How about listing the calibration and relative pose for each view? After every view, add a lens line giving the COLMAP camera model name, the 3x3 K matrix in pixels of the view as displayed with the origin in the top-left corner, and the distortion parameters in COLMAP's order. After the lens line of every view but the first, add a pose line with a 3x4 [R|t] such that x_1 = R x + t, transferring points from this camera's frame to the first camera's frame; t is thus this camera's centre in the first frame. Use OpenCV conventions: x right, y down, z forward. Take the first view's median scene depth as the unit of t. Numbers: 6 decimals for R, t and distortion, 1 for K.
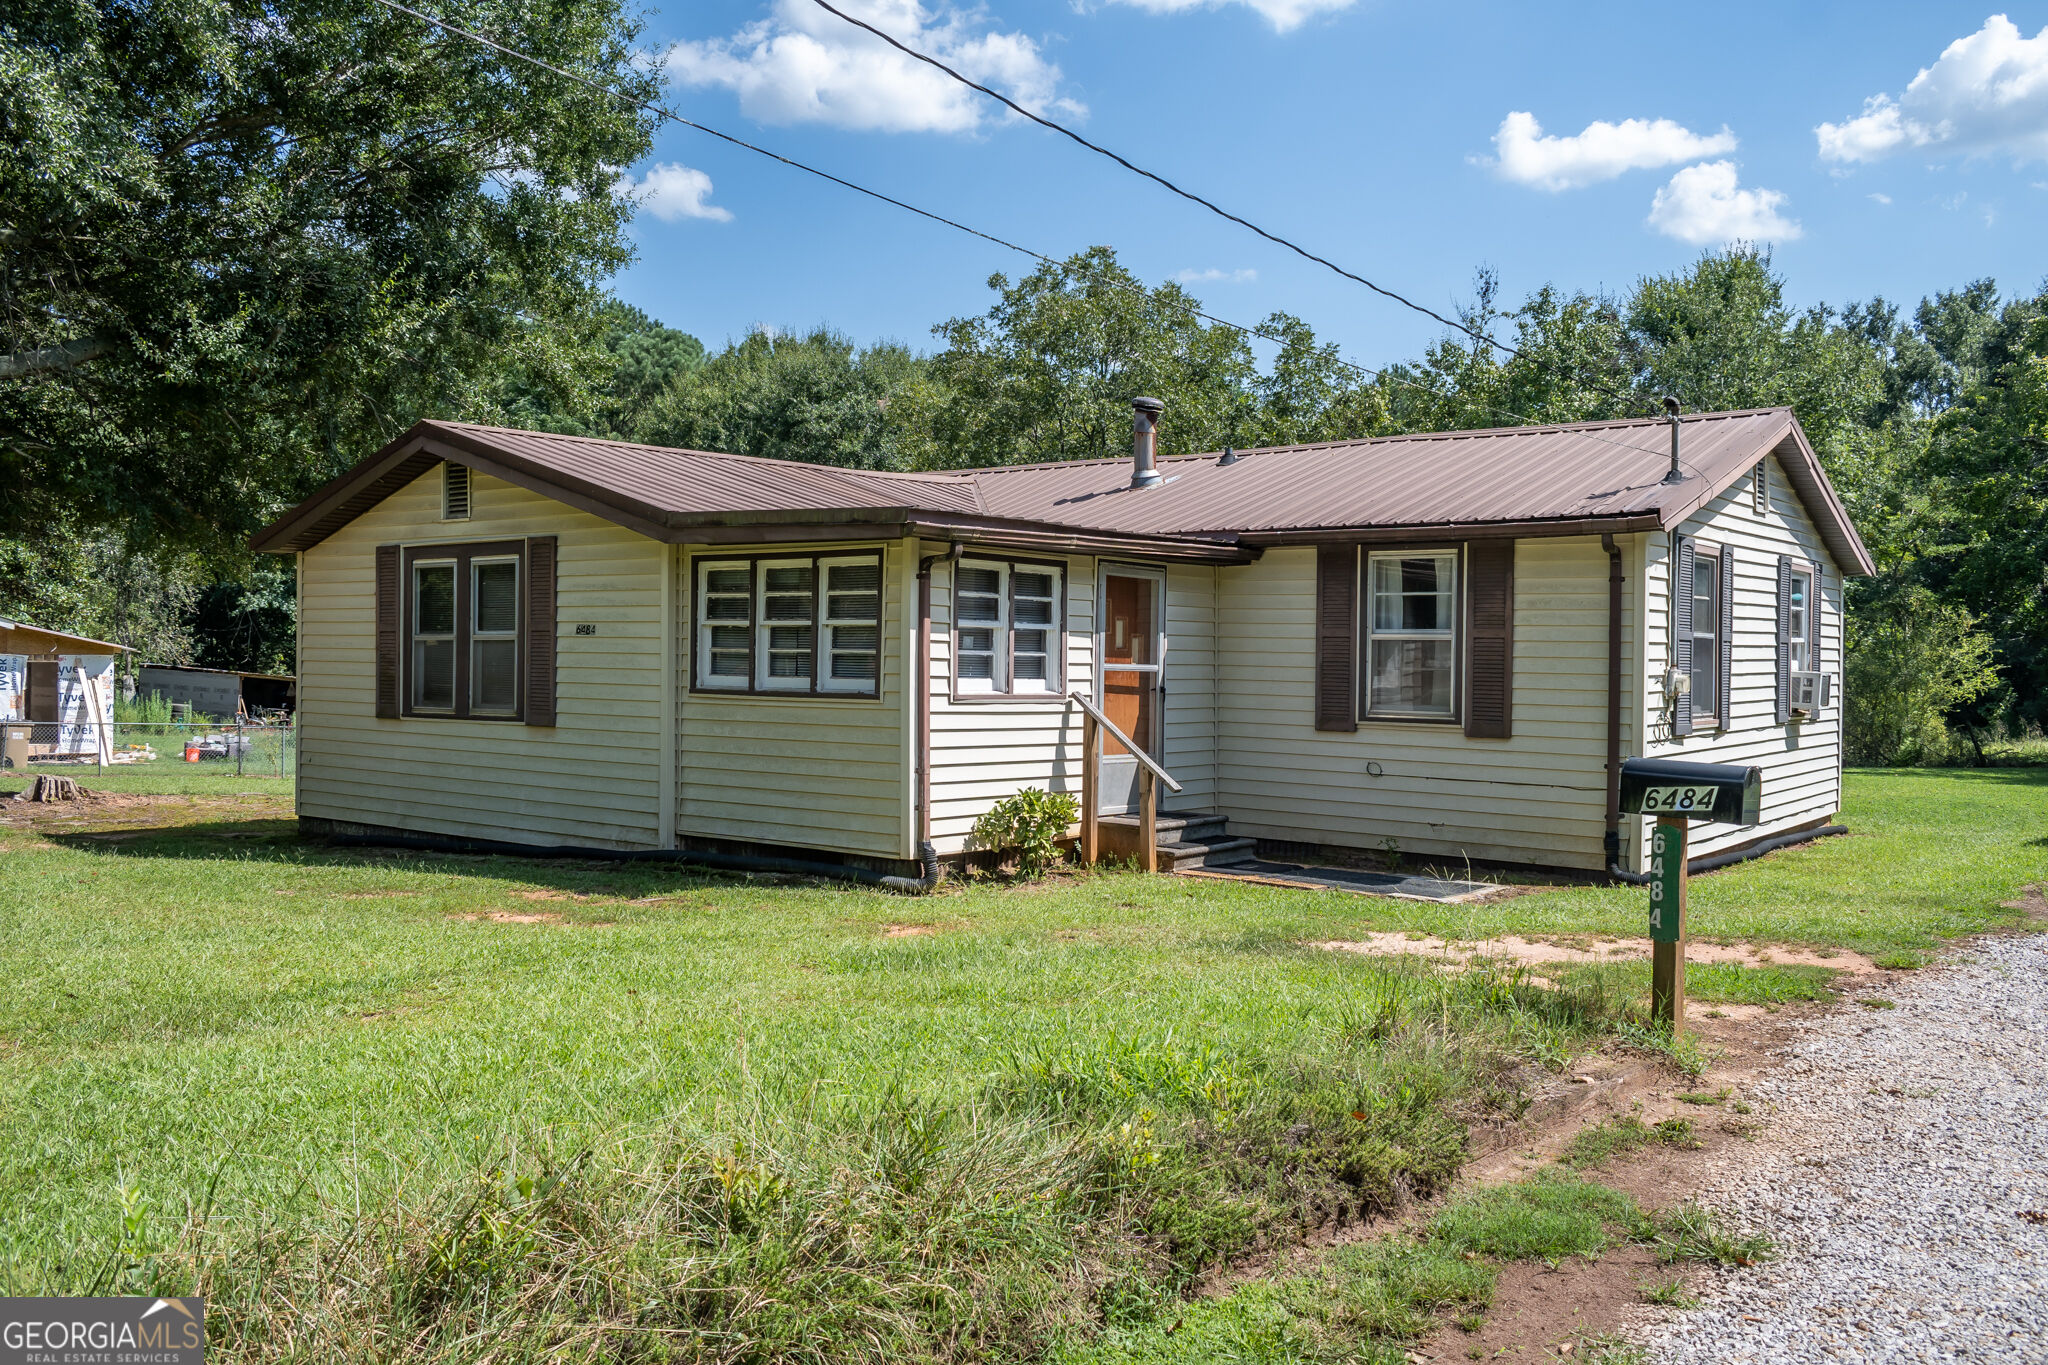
lens RADIAL K [[1712.5, 0, 1024.0], [0, 1712.5, 682.5], [0, 0, 1]] dist [-0.034485, 0.014699]
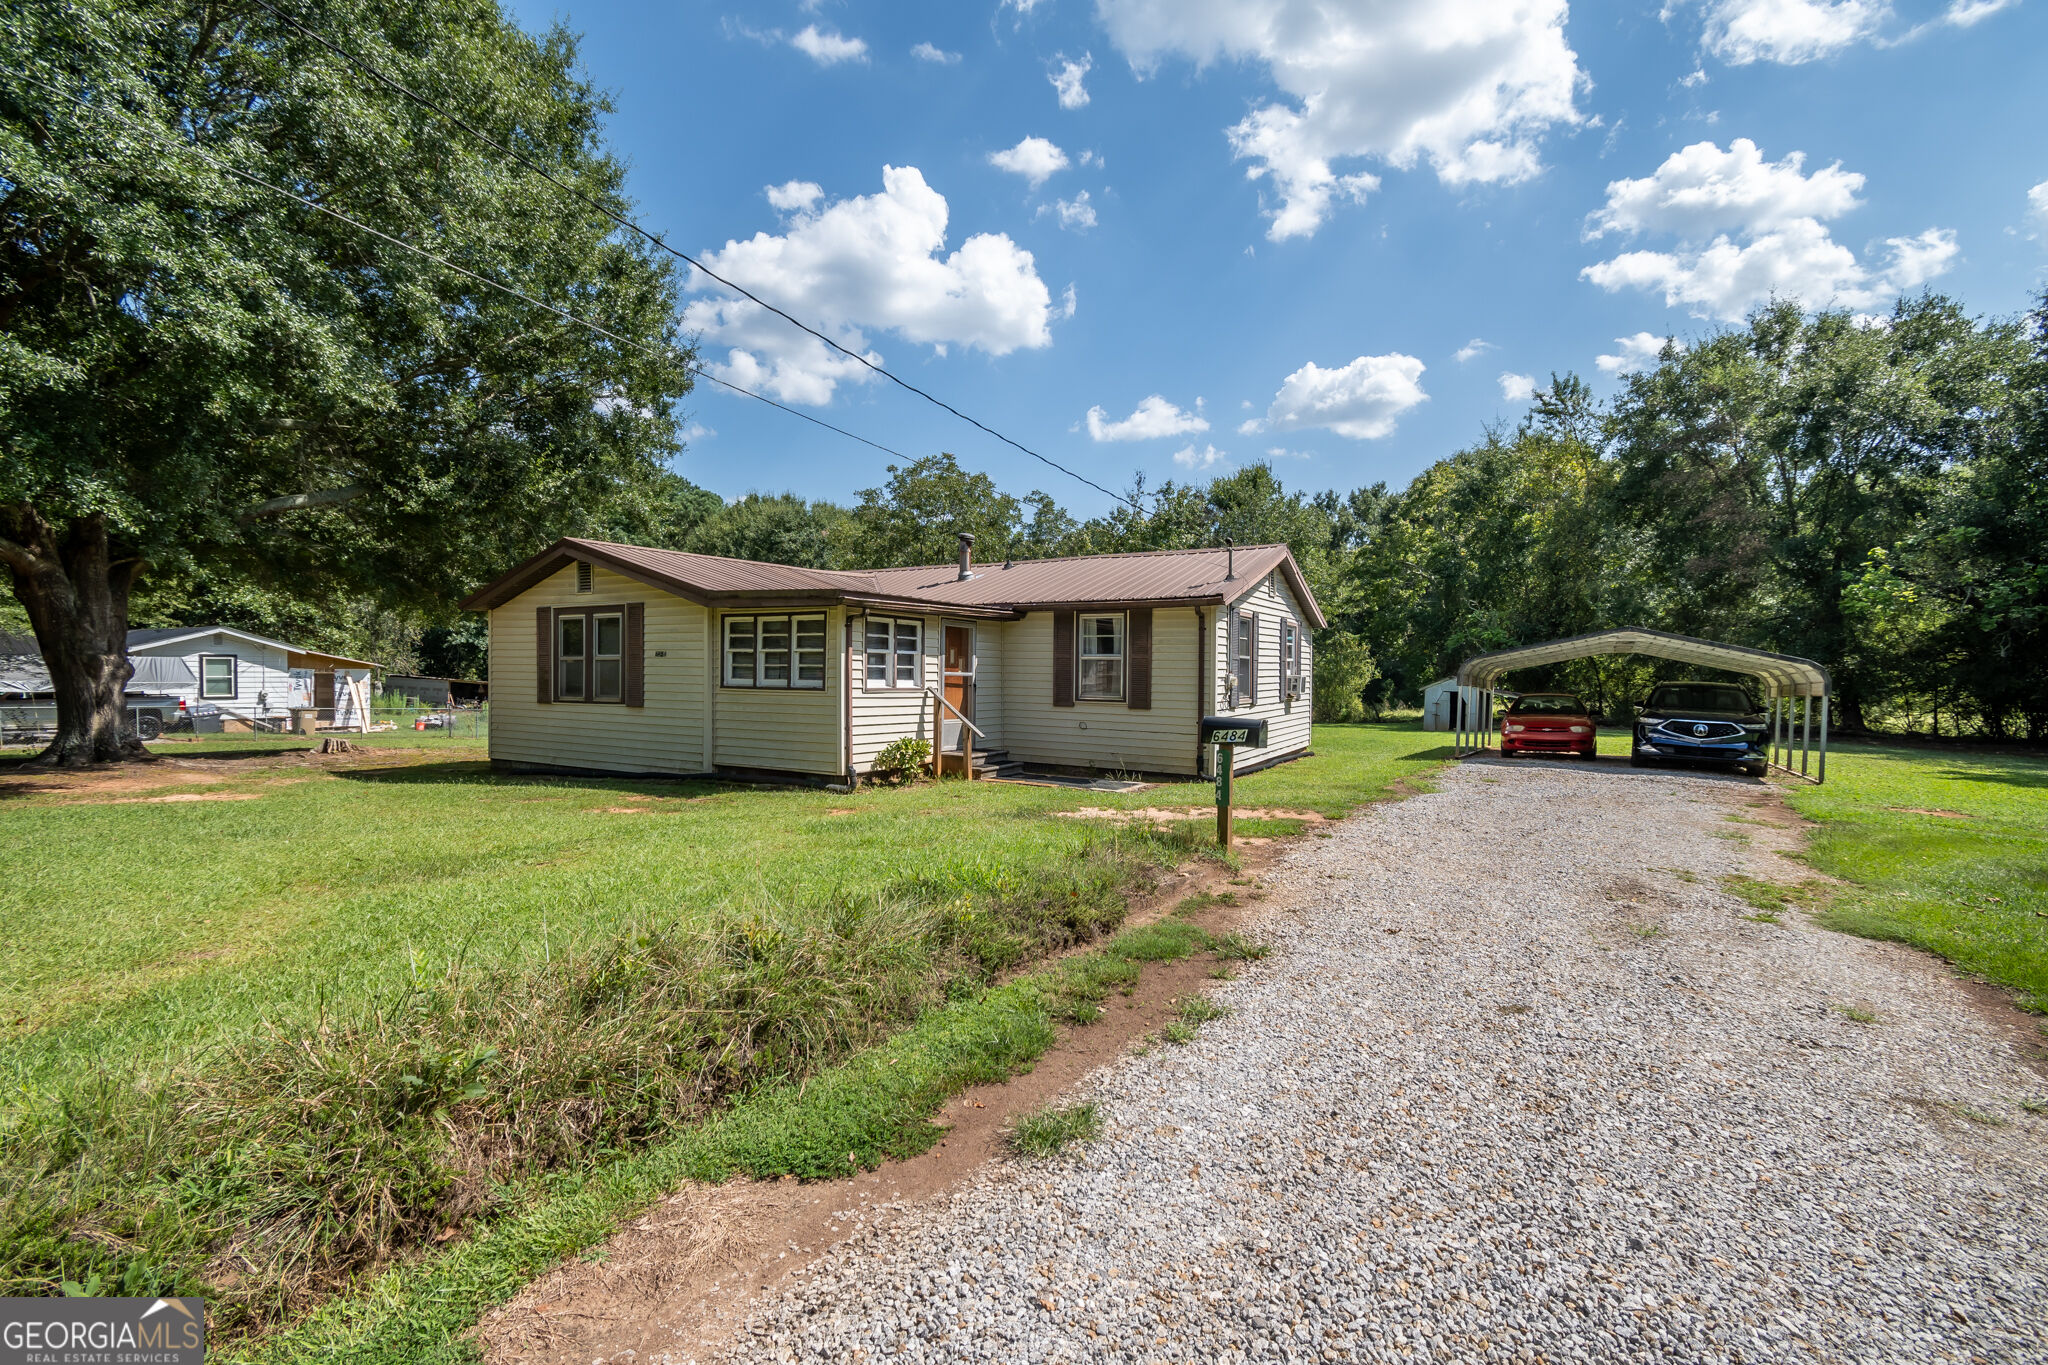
lens RADIAL K [[902.8, 0, 1031.2], [0, 902.8, 690.0], [0, 0, 1]] dist [0.001397, -0.000934]
pose [[0.989761, -0.004634, 0.142658, -0.001439], [0.003658, 0.999968, 0.007101, 0.002499], [-0.142686, -0.006507, 0.989747, -0.016471]]
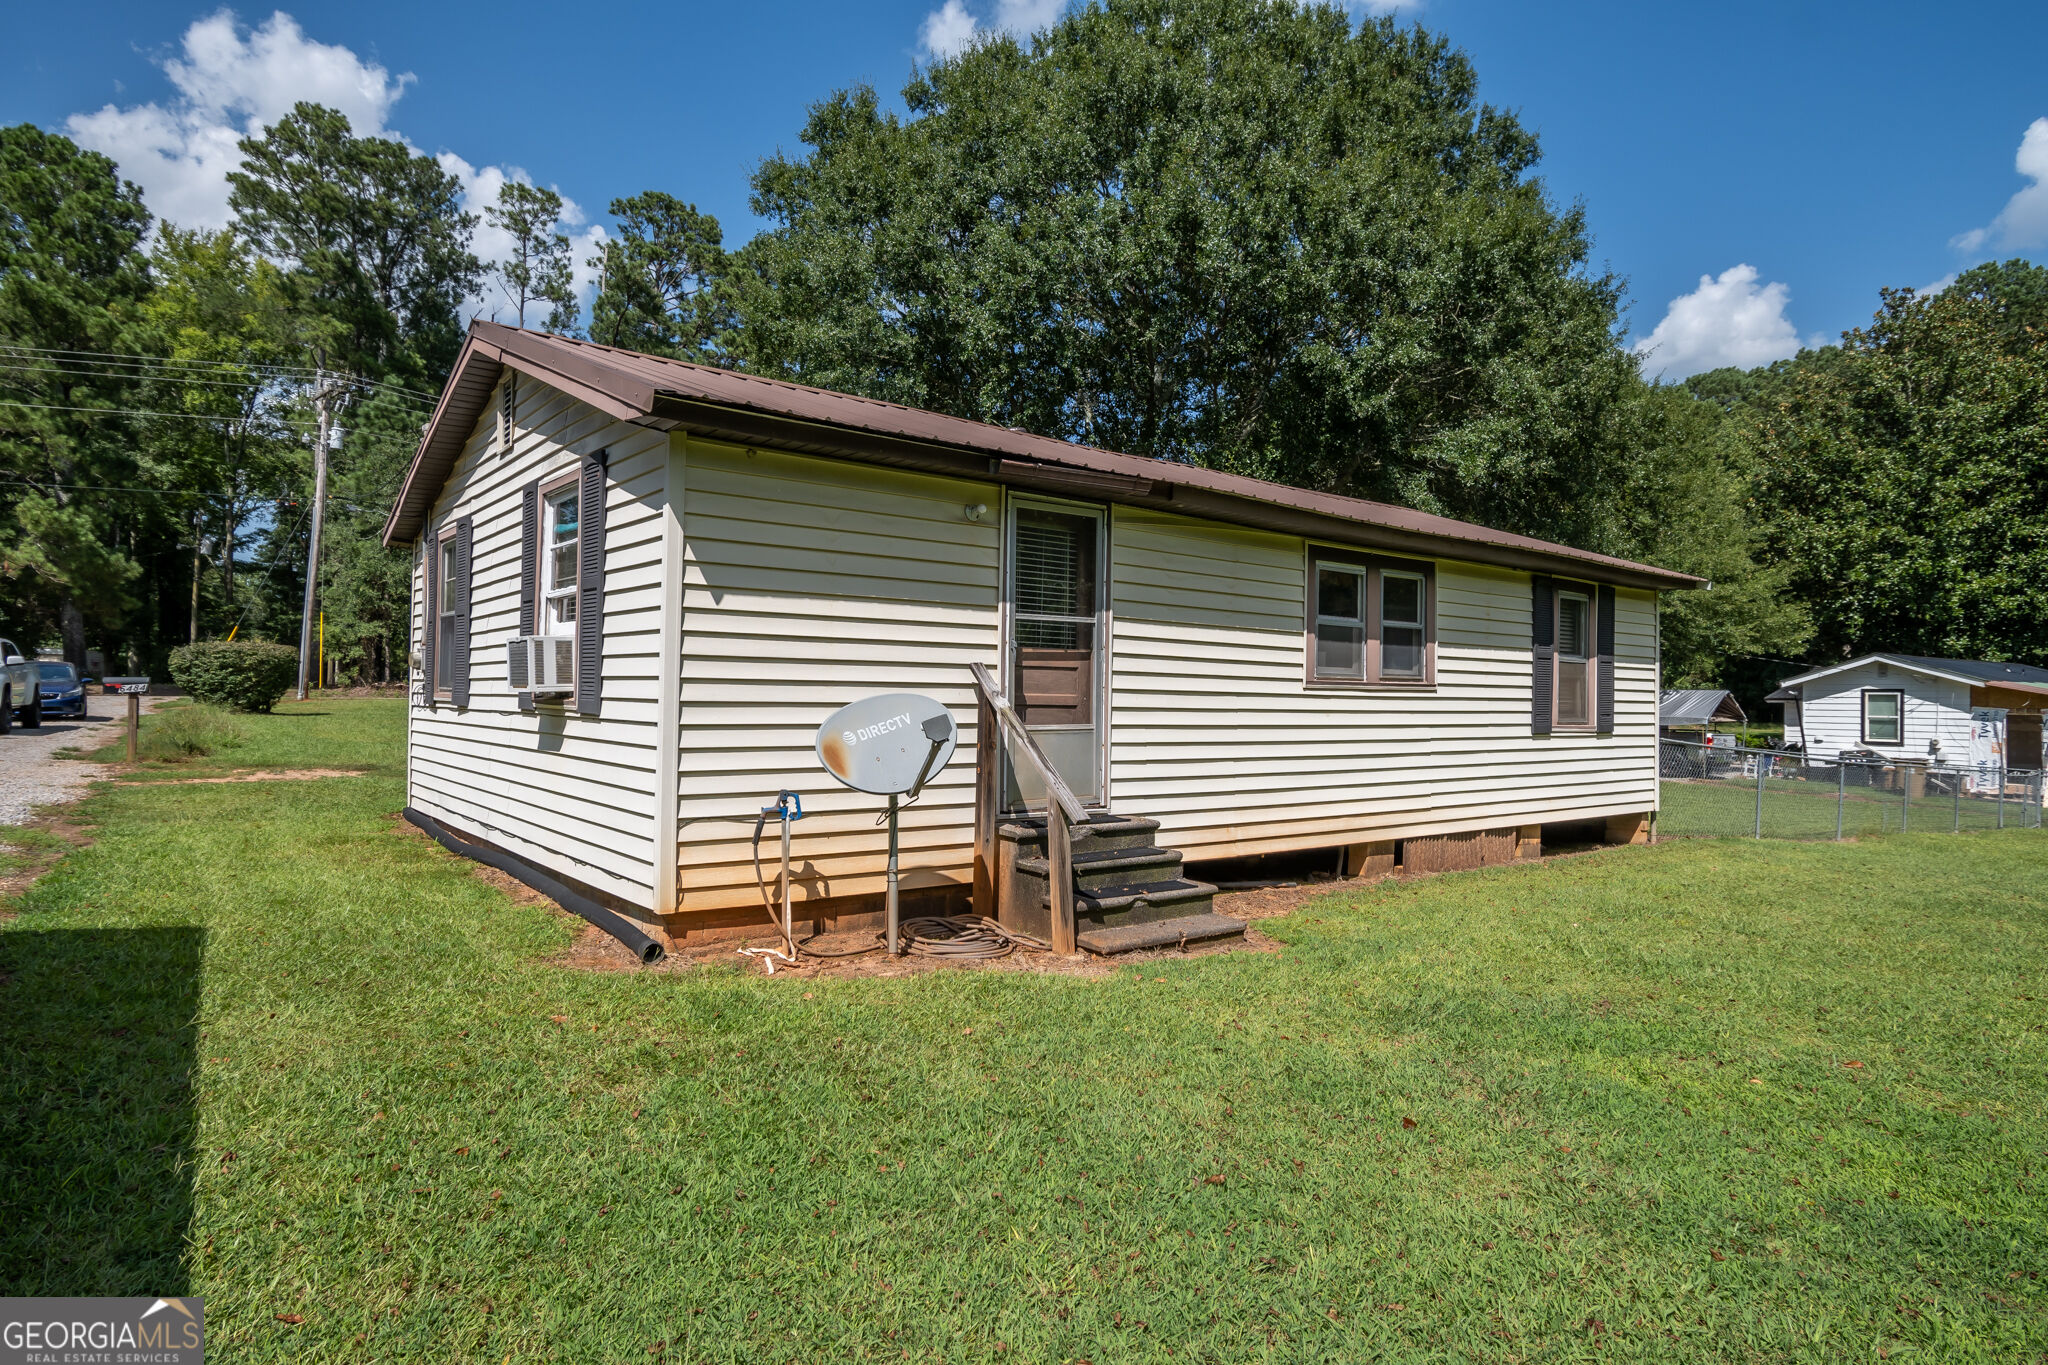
lens RADIAL K [[1145.3, 0, 1035.7], [0, 1145.3, 692.7], [0, 0, 1]] dist [-0.003373, -0.000222]
pose [[-0.235099, -0.018782, -0.971790, 0.979866], [-0.035993, 0.999296, -0.010606, 0.015099], [0.971305, 0.032485, -0.235609, 1.488153]]
